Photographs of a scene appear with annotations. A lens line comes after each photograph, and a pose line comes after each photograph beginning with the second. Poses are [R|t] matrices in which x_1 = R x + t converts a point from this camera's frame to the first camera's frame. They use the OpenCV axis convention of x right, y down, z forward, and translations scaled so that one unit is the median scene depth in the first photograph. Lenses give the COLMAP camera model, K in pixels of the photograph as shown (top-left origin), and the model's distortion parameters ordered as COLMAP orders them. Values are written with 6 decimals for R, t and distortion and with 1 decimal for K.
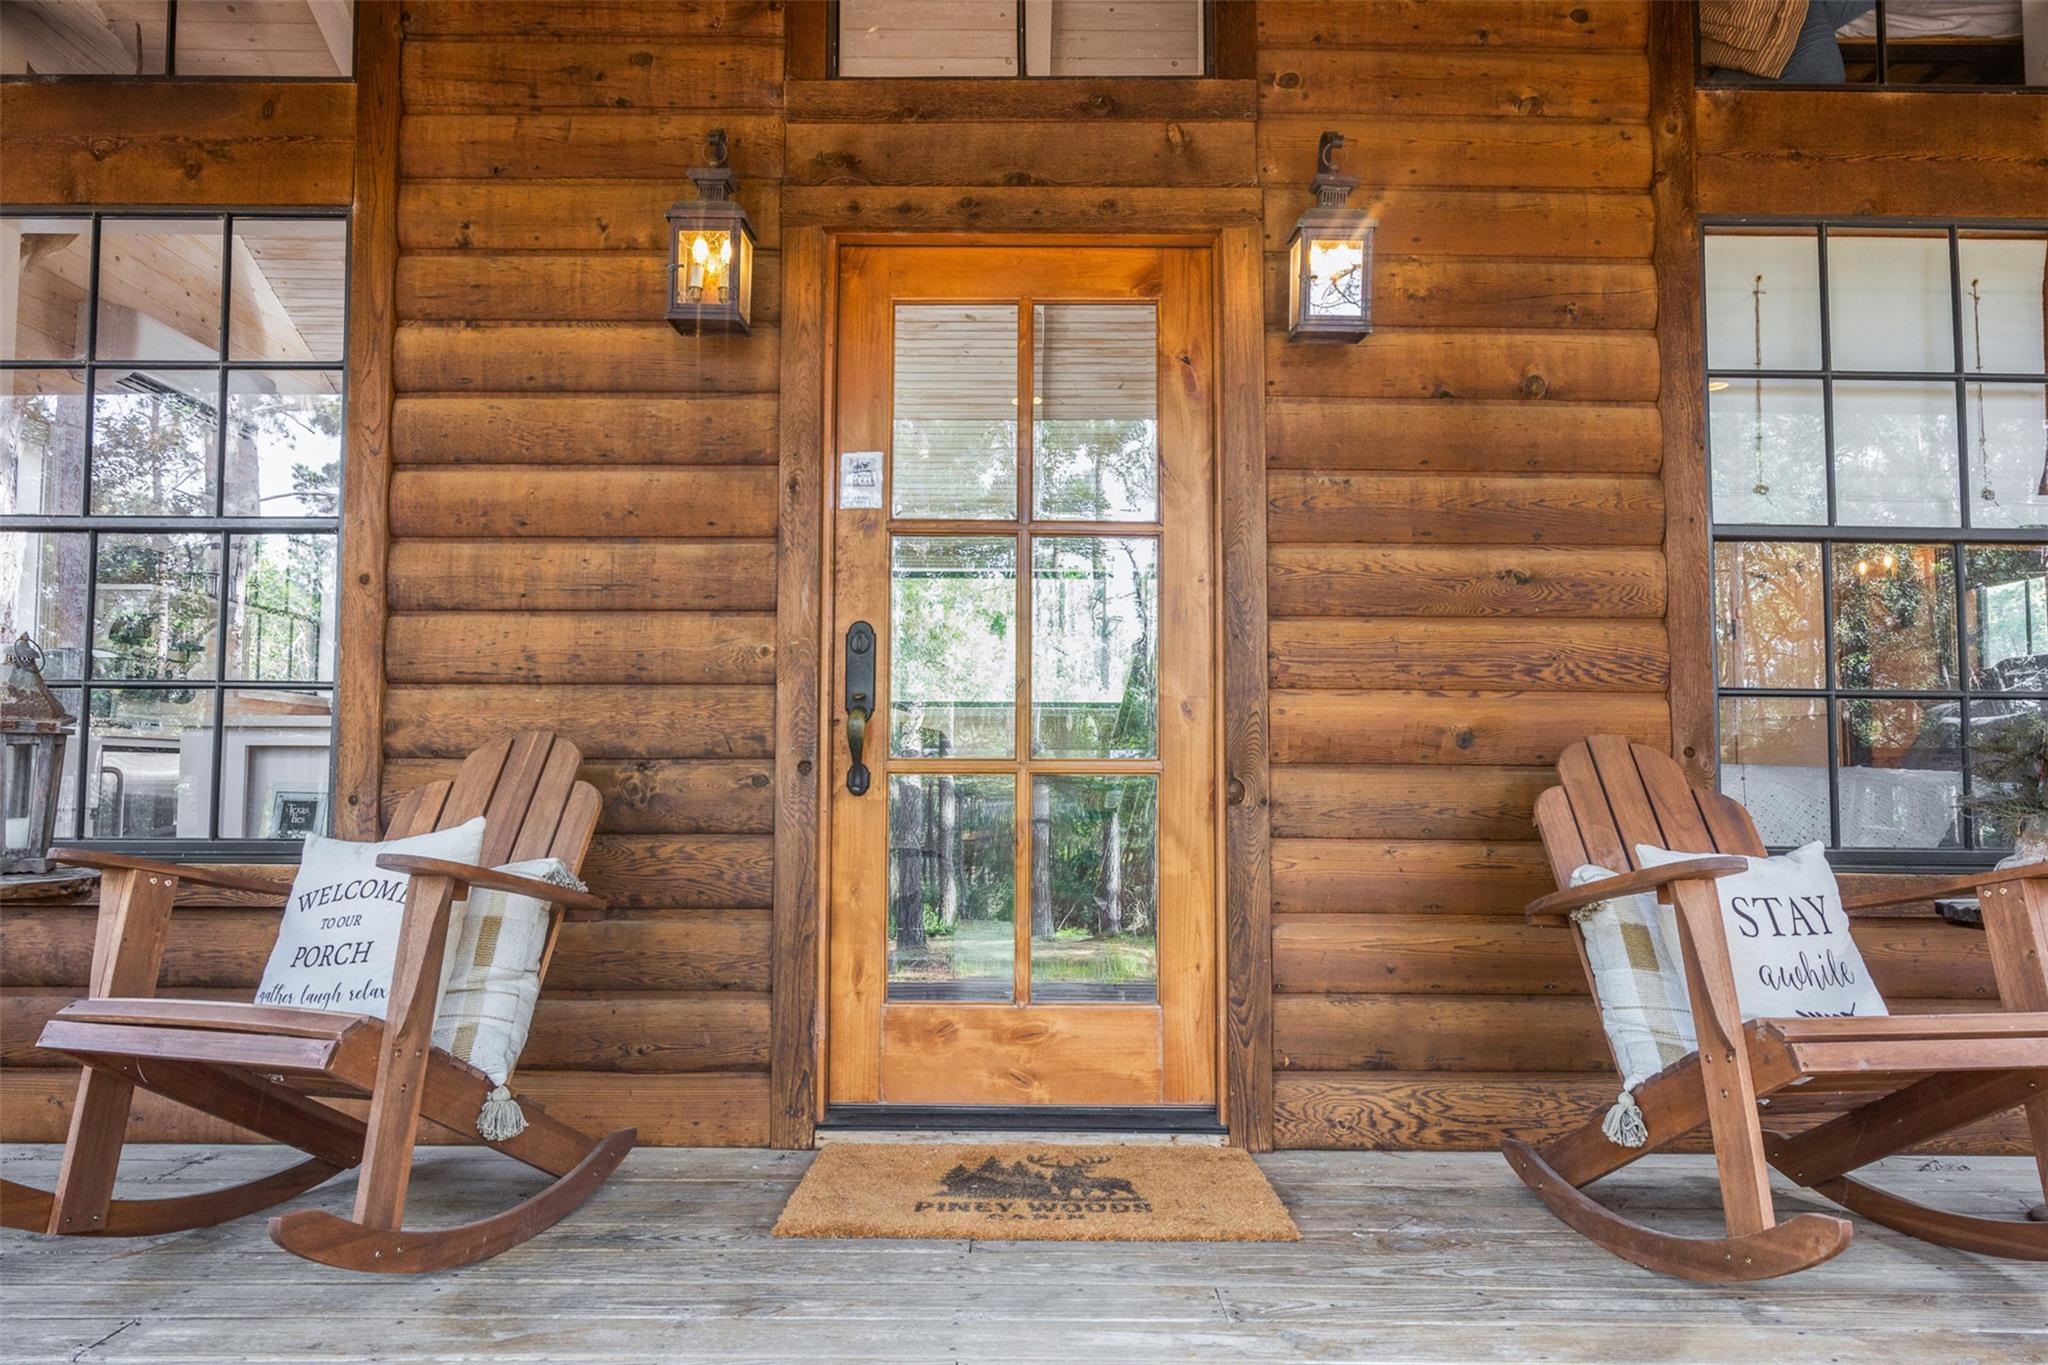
lens RADIAL K [[1363.4, 0, 1027.1], [0, 1363.4, 671.9], [0, 0, 1]] dist [-0.000248, 0.001084]
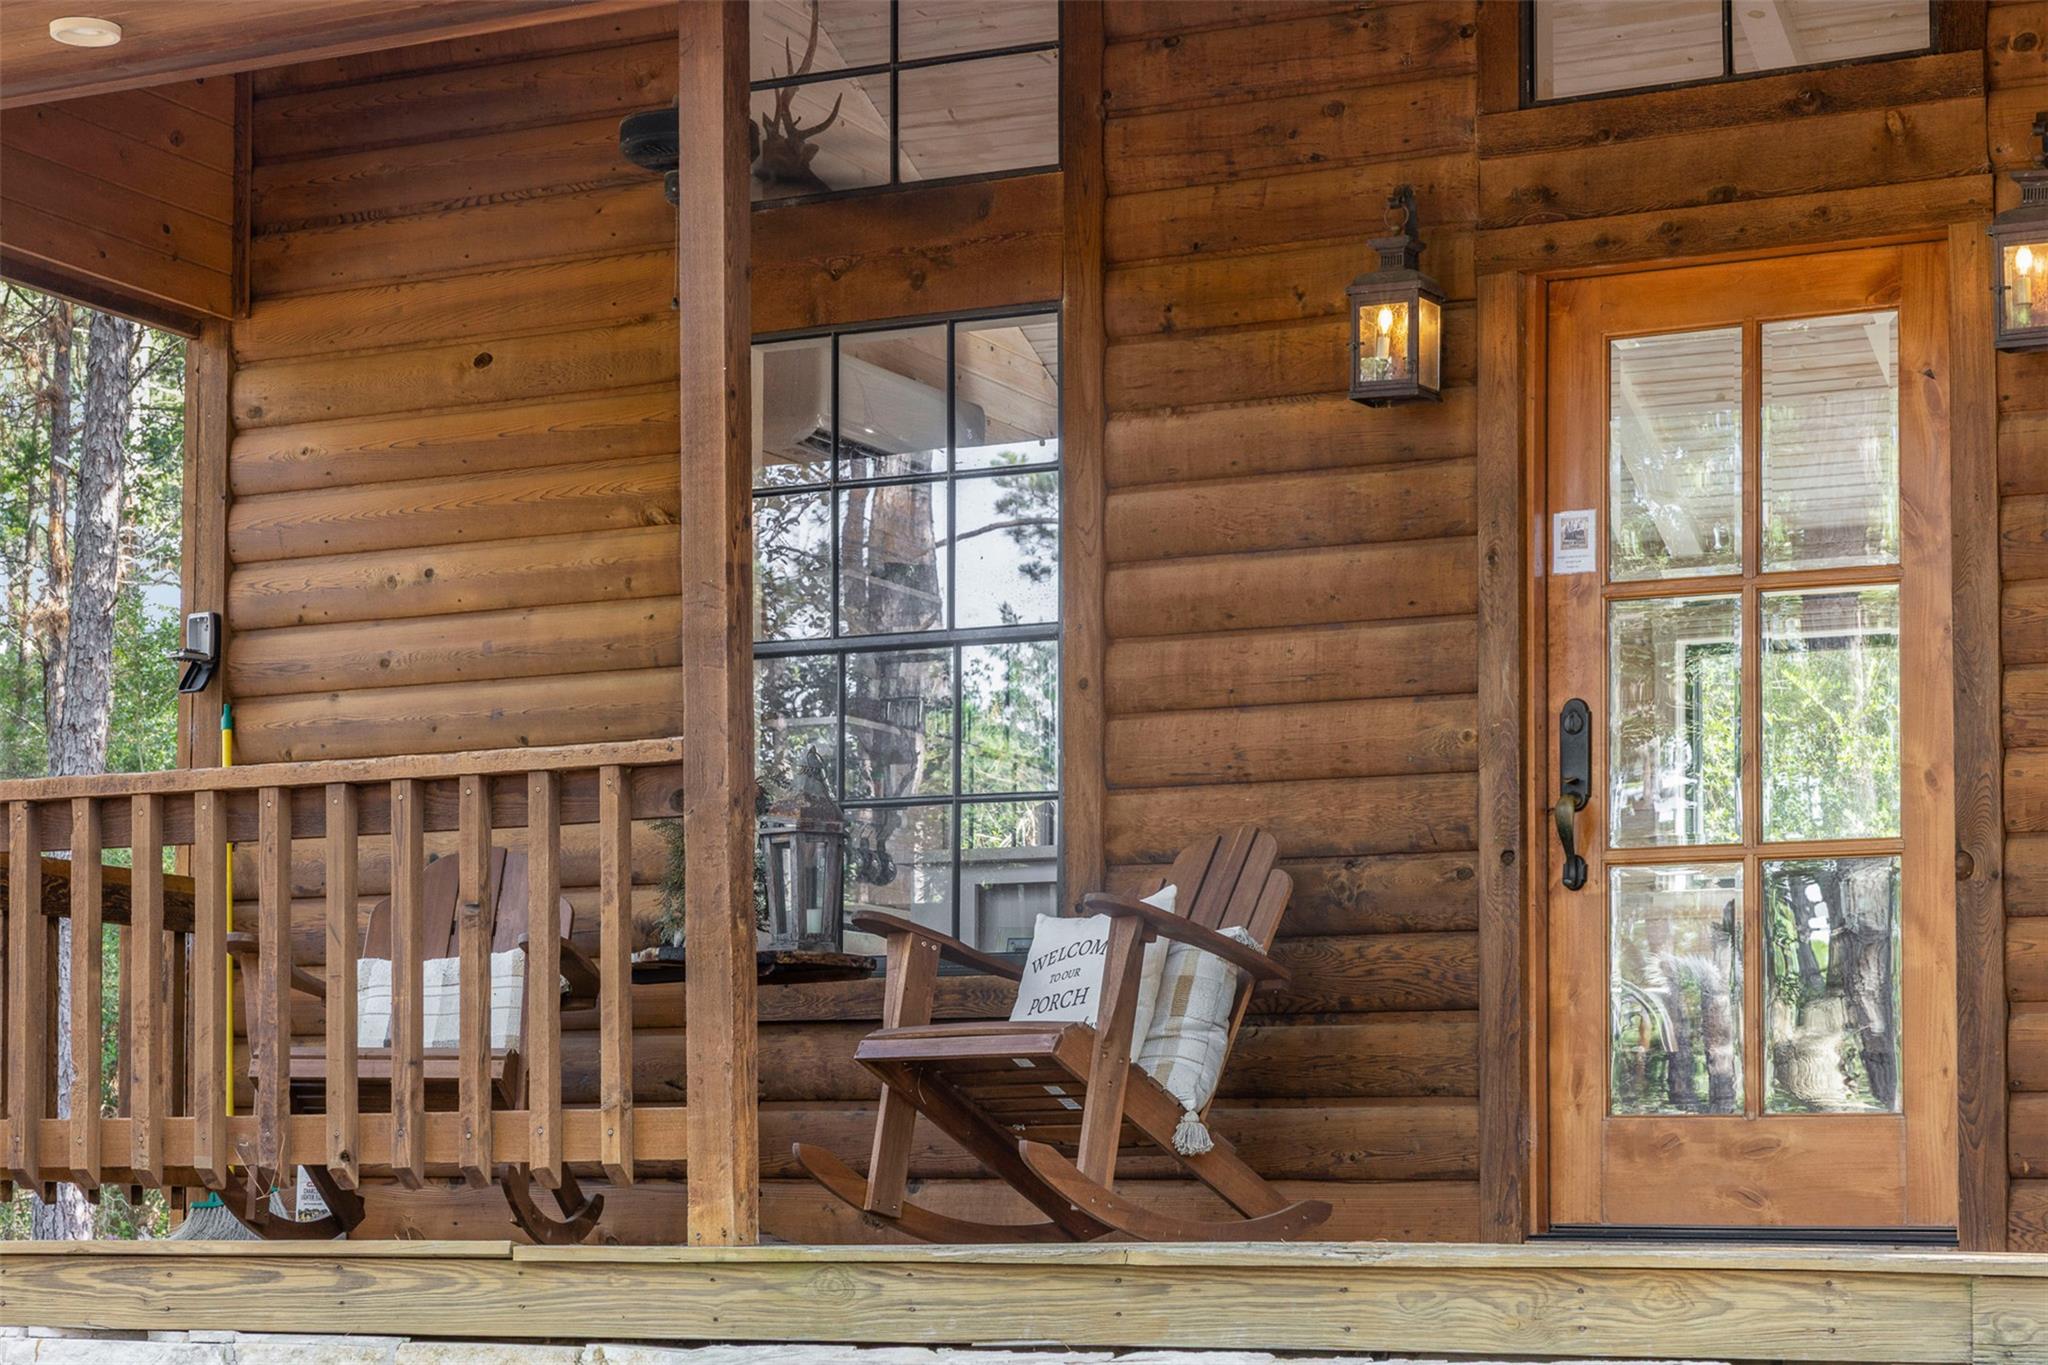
lens RADIAL K [[4290.1, 0, 1020.7], [0, 4290.1, 687.8], [0, 0, 1]] dist [0.080641, 0.000000]
pose [[0.880776, -0.058154, -0.469948, 0.908062], [0.027716, 0.997060, -0.071436, 0.151284], [0.472721, 0.049894, 0.879798, -1.705689]]
